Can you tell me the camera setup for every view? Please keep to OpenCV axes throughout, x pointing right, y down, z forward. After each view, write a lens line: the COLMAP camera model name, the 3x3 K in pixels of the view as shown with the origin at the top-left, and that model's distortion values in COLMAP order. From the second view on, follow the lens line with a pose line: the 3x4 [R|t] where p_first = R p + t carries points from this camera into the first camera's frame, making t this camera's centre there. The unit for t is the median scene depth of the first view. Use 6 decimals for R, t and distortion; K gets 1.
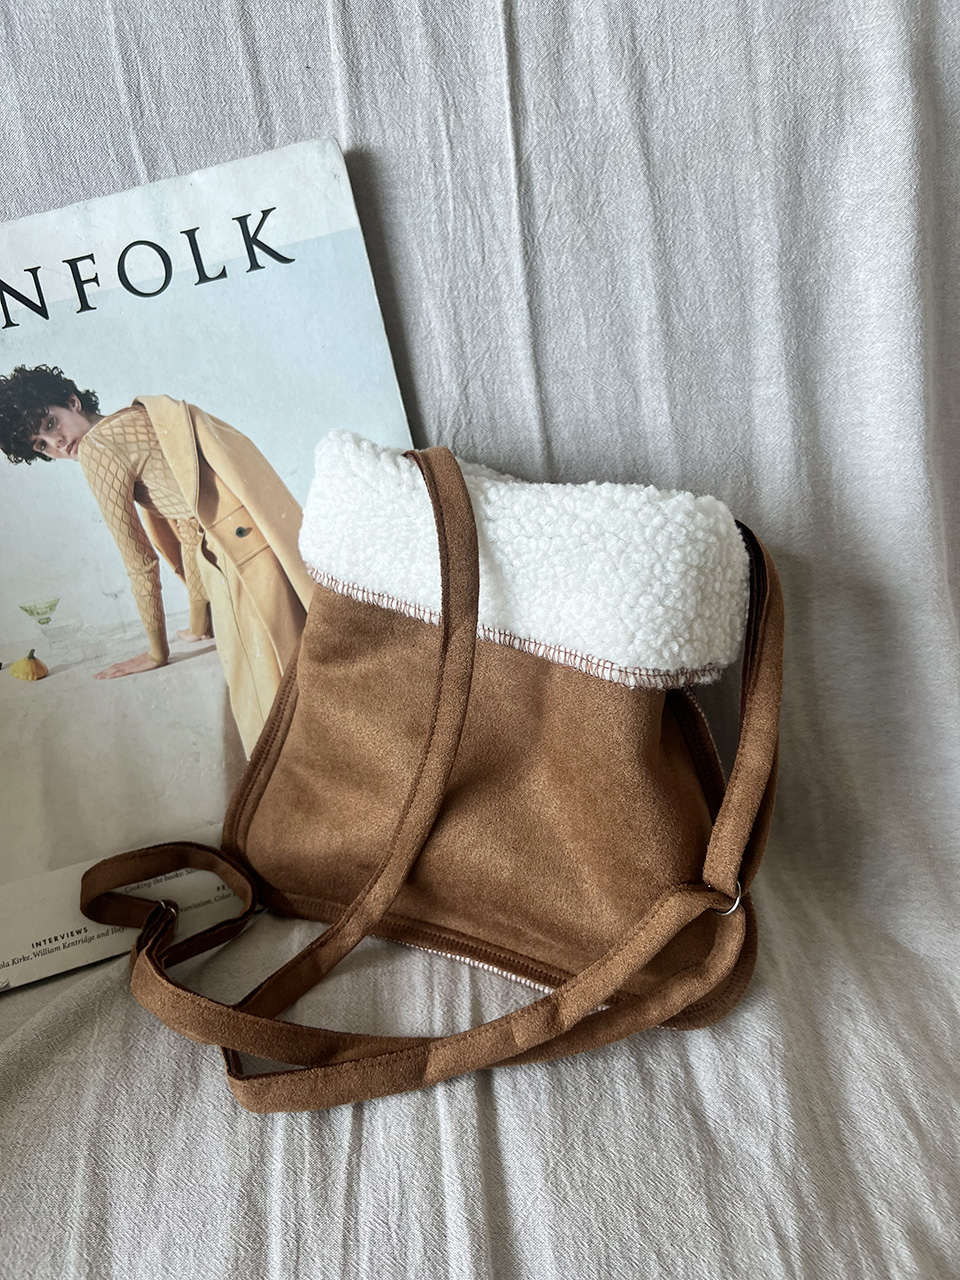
lens RADIAL K [[965.9, 0, 480.3], [0, 965.9, 646.9], [0, 0, 1]] dist [-0.010085, 0.005604]
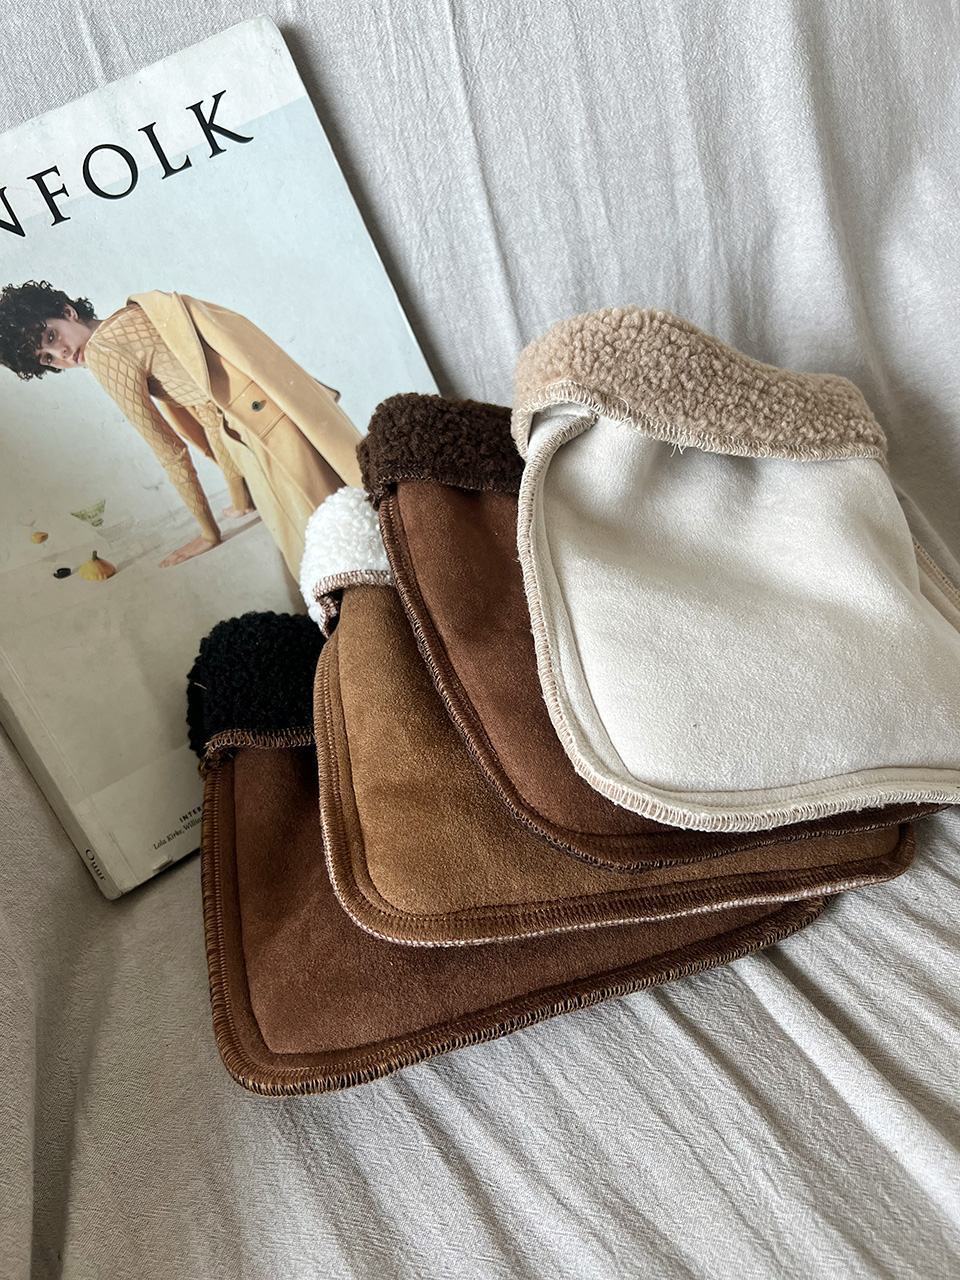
lens RADIAL K [[965.9, 0, 480.3], [0, 965.9, 646.9], [0, 0, 1]] dist [-0.010085, 0.005604]
pose [[0.948266, -0.258335, 0.184541, -0.283534], [0.262011, 0.965054, 0.004615, 0.197720], [-0.179284, 0.043976, 0.982814, -0.071746]]
